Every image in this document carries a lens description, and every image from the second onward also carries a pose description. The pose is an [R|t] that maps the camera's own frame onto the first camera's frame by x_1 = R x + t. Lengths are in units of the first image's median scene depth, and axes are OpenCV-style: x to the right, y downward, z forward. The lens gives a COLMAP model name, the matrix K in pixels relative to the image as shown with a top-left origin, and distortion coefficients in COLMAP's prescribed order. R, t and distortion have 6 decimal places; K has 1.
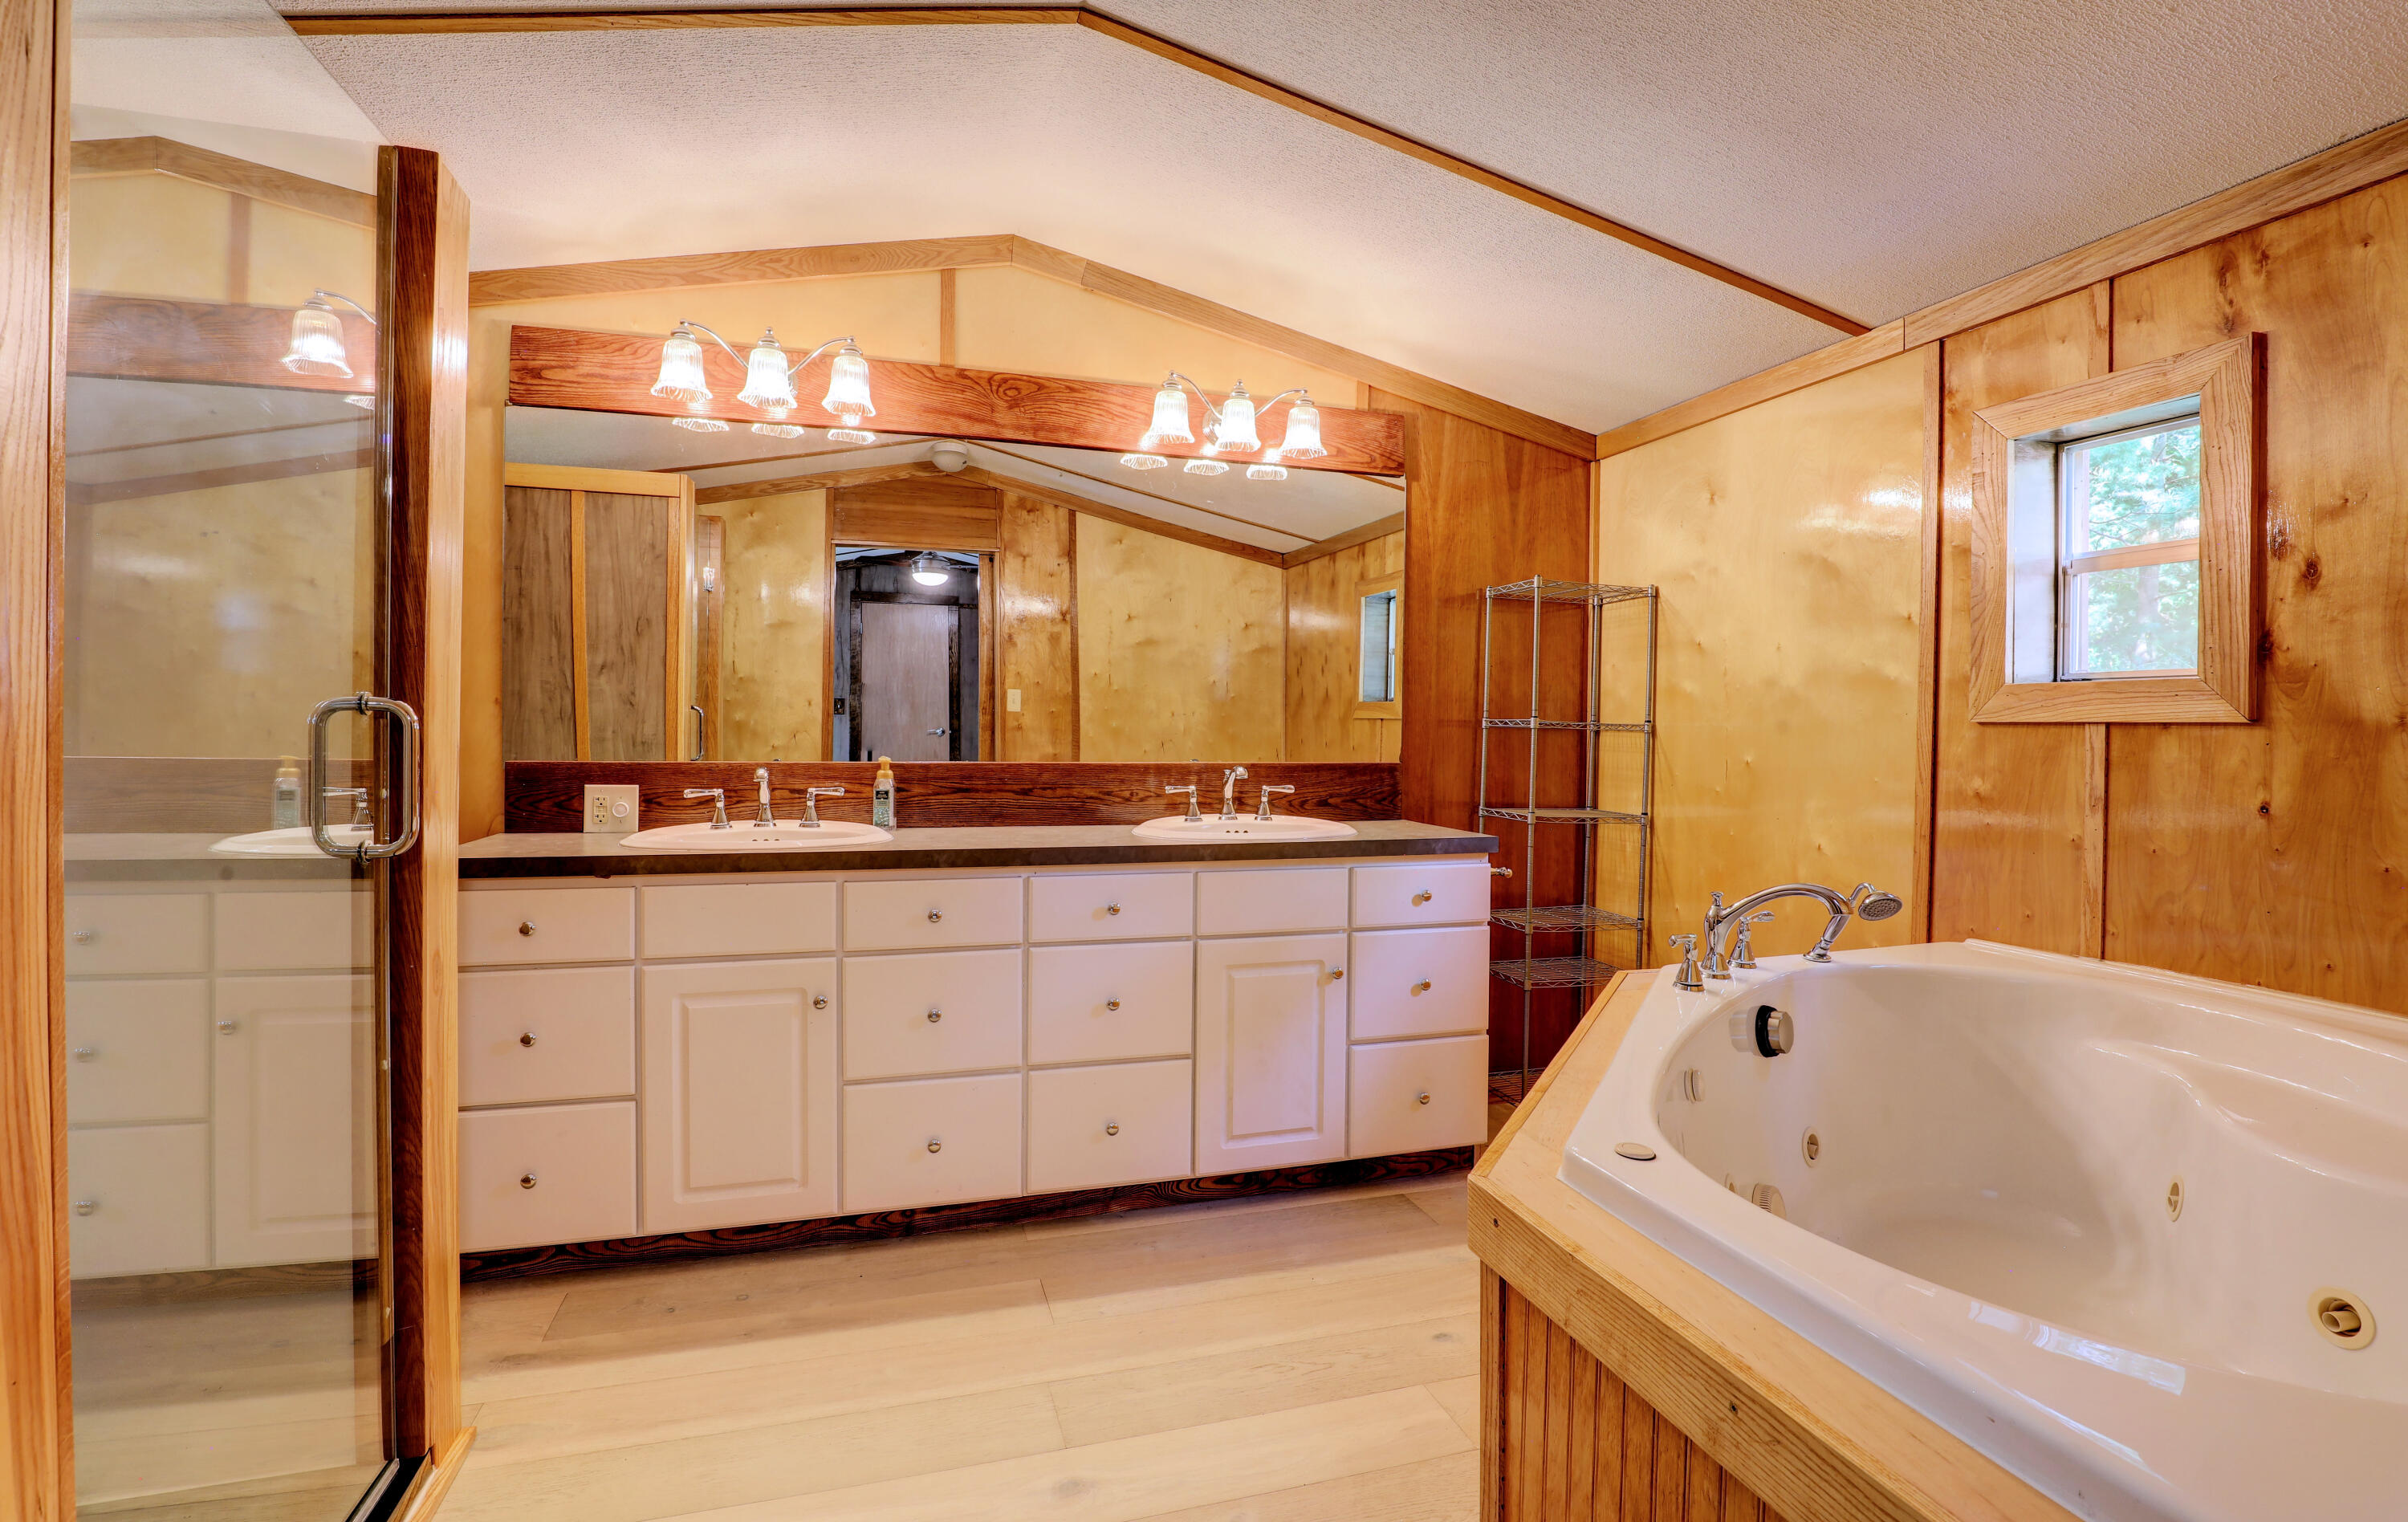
lens RADIAL K [[1141.3, 0, 1195.4], [0, 1141.3, 784.1], [0, 0, 1]] dist [-0.026743, 0.000368]
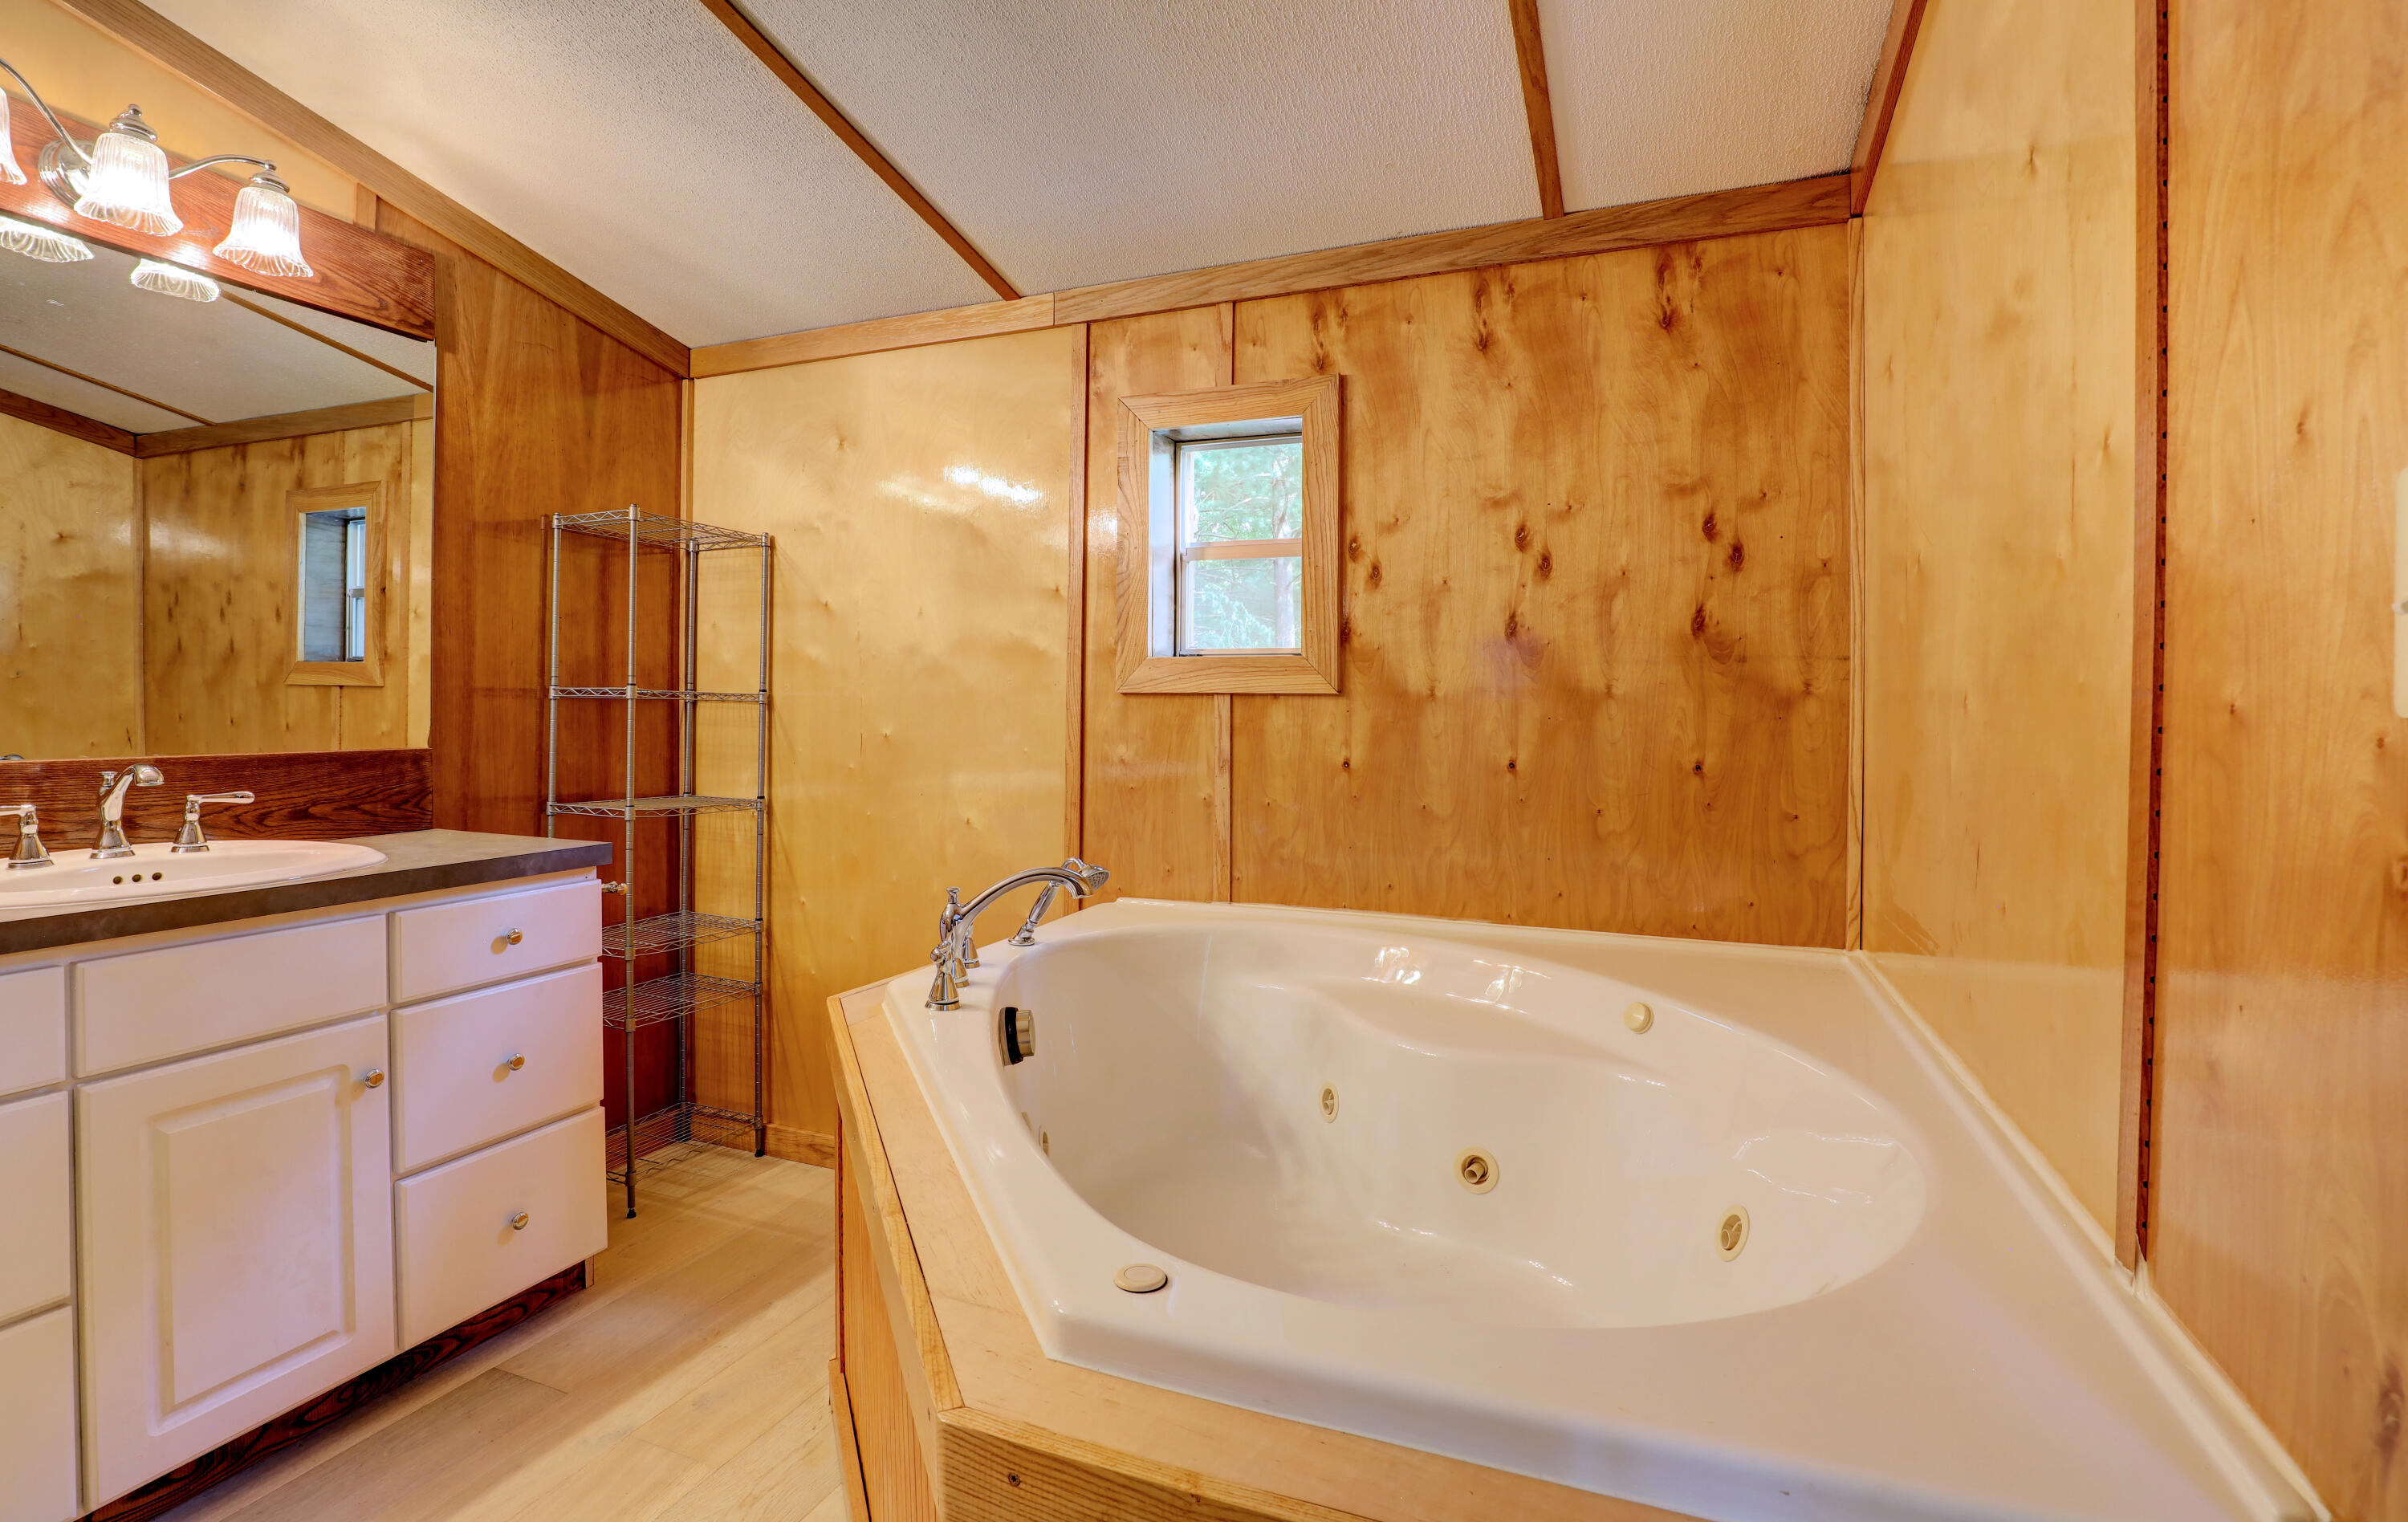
lens RADIAL K [[1122.3, 0, 1230.4], [0, 1122.3, 730.8], [0, 0, 1]] dist [-0.036728, 0.006797]
pose [[0.614588, -0.022953, 0.788514, -0.064042], [0.037748, 0.999287, -0.000333, -0.013048], [-0.787945, 0.029970, 0.615016, 0.235236]]
